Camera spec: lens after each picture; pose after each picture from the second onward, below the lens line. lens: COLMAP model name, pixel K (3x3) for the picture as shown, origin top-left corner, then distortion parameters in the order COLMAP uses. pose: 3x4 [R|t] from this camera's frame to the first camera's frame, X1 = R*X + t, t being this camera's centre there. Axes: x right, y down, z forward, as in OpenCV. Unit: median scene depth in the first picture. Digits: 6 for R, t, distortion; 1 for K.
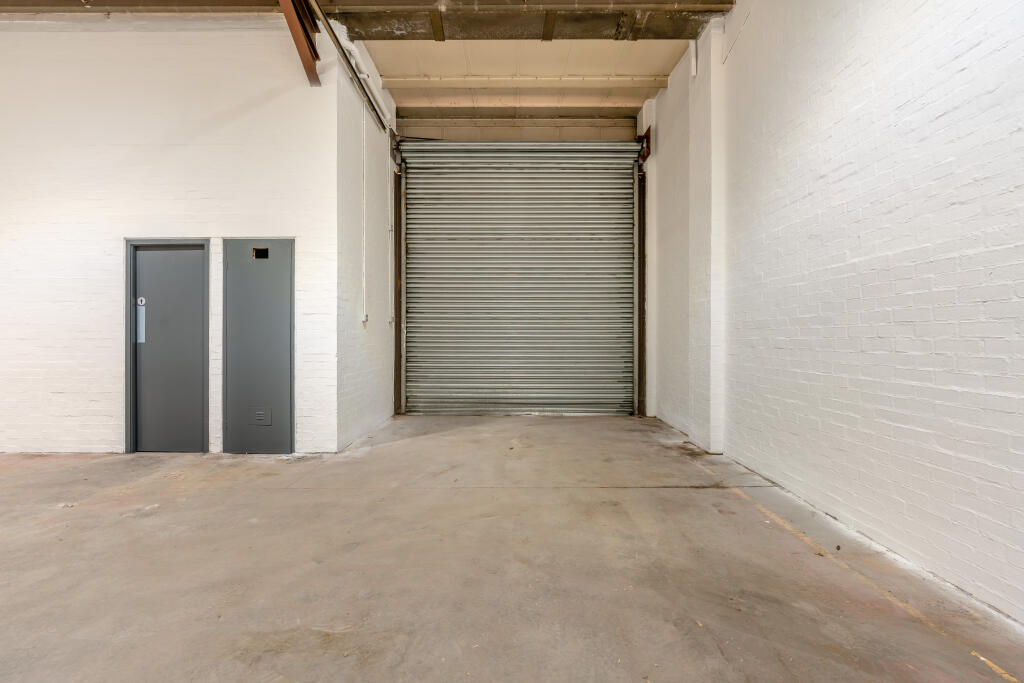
lens RADIAL K [[464.2, 0, 509.4], [0, 464.2, 341.7], [0, 0, 1]] dist [-0.019569, 0.009212]
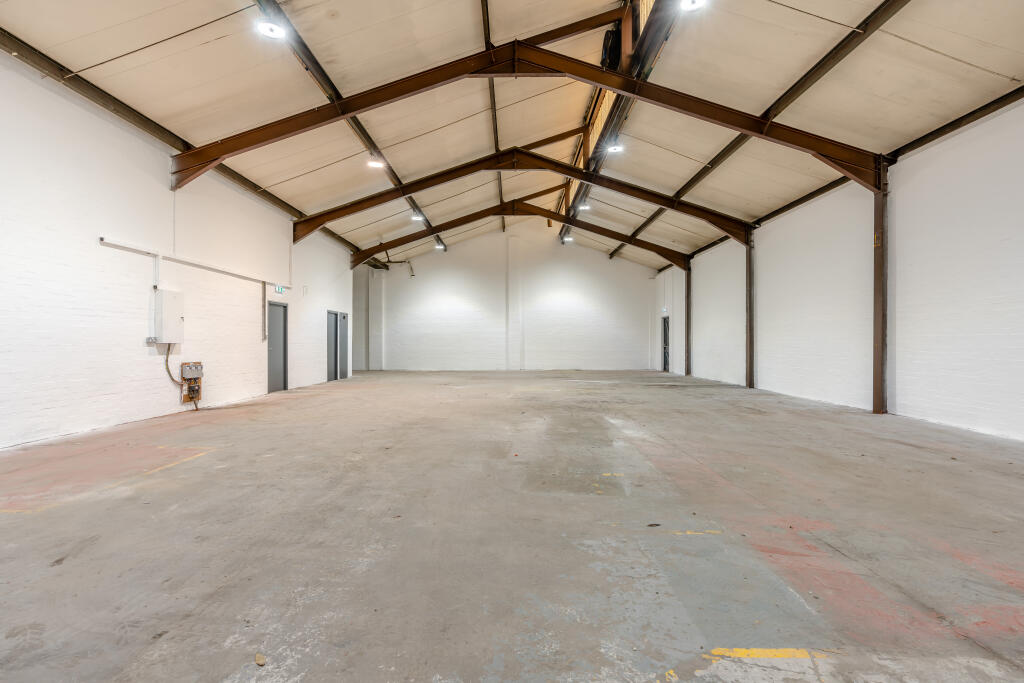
lens RADIAL K [[464.2, 0, 509.4], [0, 464.2, 341.7], [0, 0, 1]] dist [-0.019569, 0.009212]
pose [[0.010027, 0.003775, 0.999943, -2.621212], [0.013307, 0.999904, -0.003908, 0.006343], [-0.999861, 0.013345, 0.009976, -0.144779]]
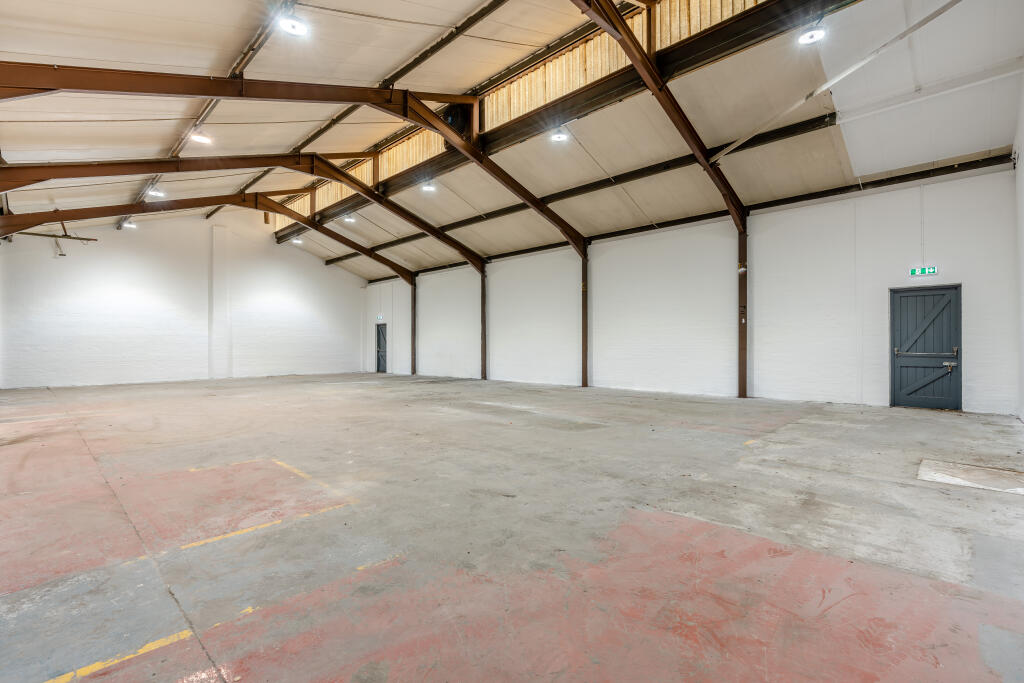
lens RADIAL K [[467.0, 0, 512.0], [0, 467.0, 341.5], [0, 0, 1]] dist [-0.019103, -0.000093]
pose [[-0.722180, 0.012302, 0.691596, -2.631544], [0.014007, 0.999897, -0.003161, 0.000178], [-0.691563, 0.007404, -0.722278, 0.592998]]
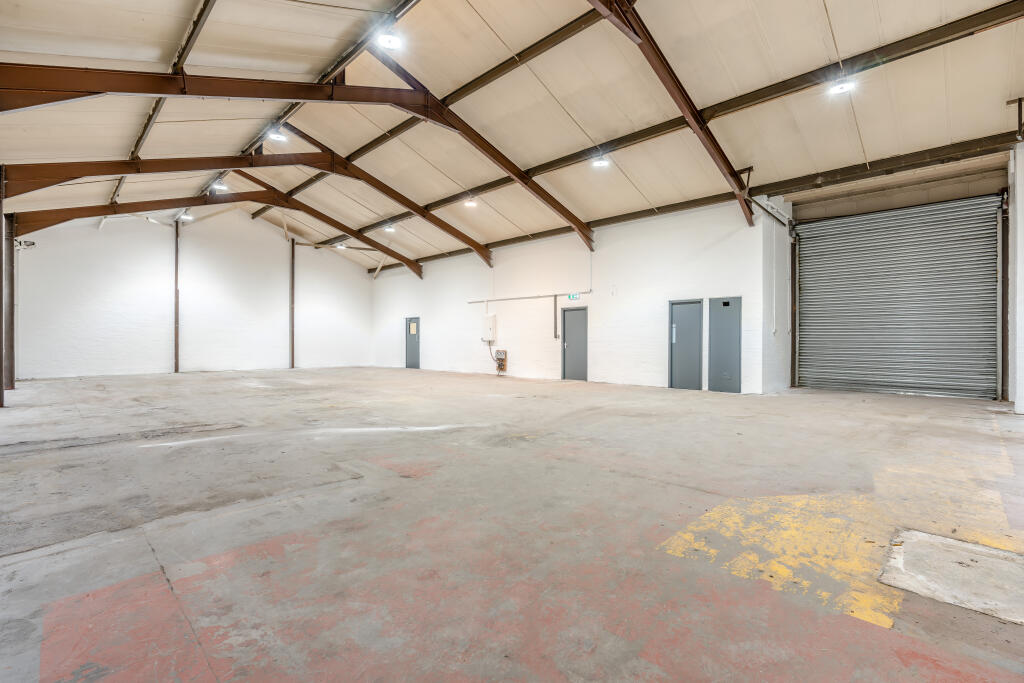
lens RADIAL K [[464.2, 0, 509.4], [0, 464.2, 341.7], [0, 0, 1]] dist [-0.019569, 0.009212]
pose [[0.710622, 0.003811, -0.703563, 0.208626], [-0.006275, 0.999980, -0.000921, 0.002177], [0.703546, 0.005070, 0.710632, -0.930575]]
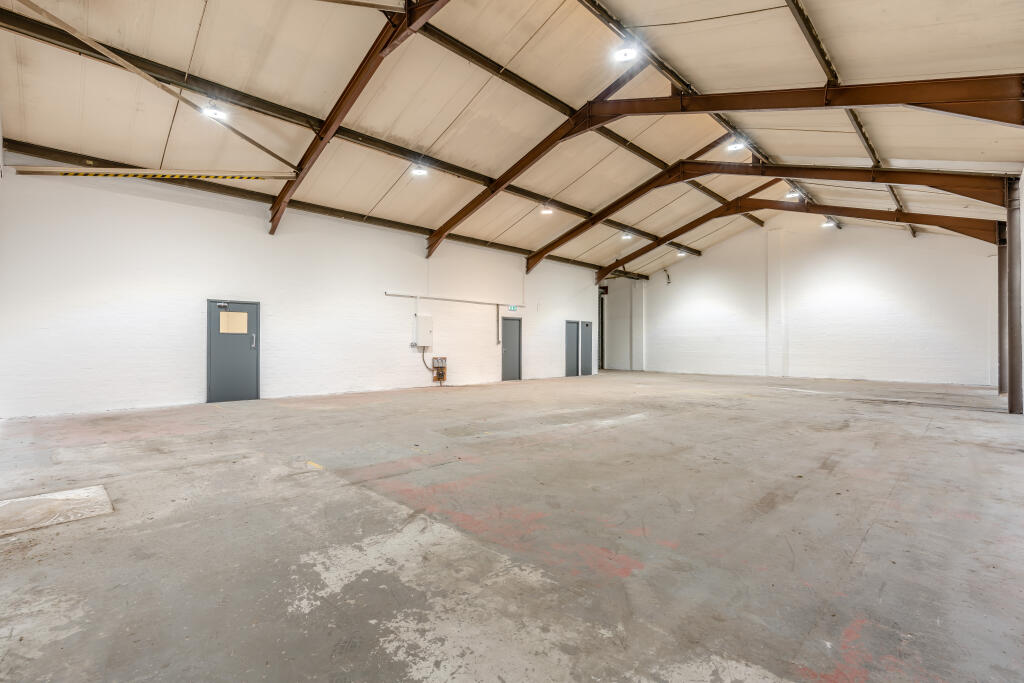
lens RADIAL K [[464.2, 0, 509.4], [0, 464.2, 341.7], [0, 0, 1]] dist [-0.019569, 0.009212]
pose [[0.707590, 0.007304, 0.706586, -2.646367], [0.005750, 0.999854, -0.016093, 0.009602], [-0.706600, 0.015450, 0.707445, -0.944310]]
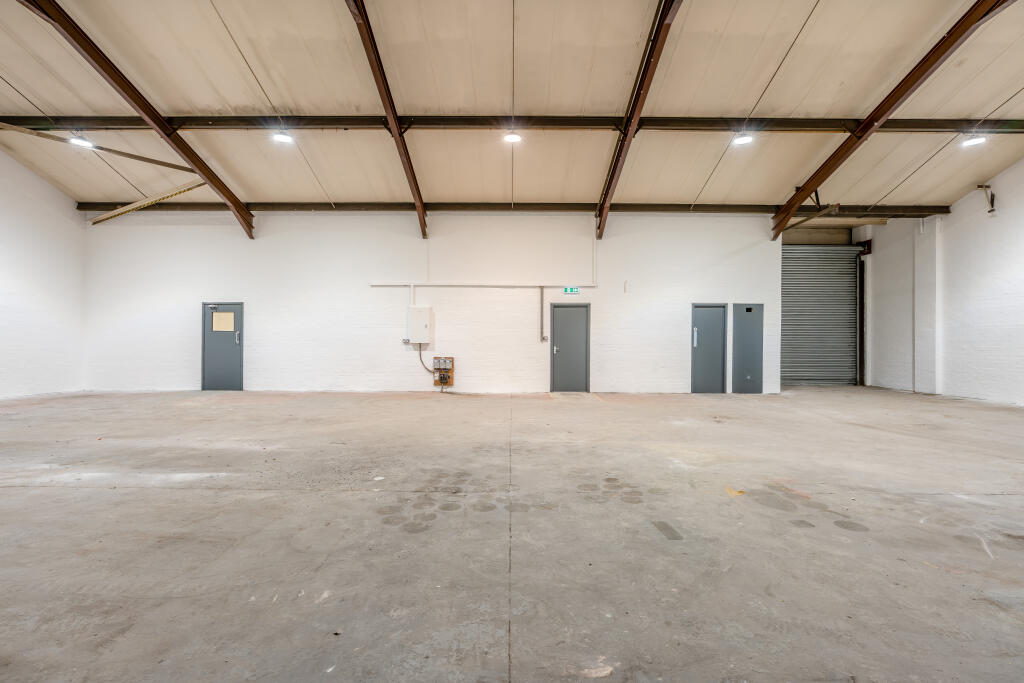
lens RADIAL K [[464.2, 0, 509.4], [0, 464.2, 341.7], [0, 0, 1]] dist [-0.019569, 0.009212]
pose [[0.999984, 0.005408, -0.001758, -1.212436], [-0.005434, 0.999871, -0.015145, 0.012498], [0.001676, 0.015154, 0.999884, -0.953574]]
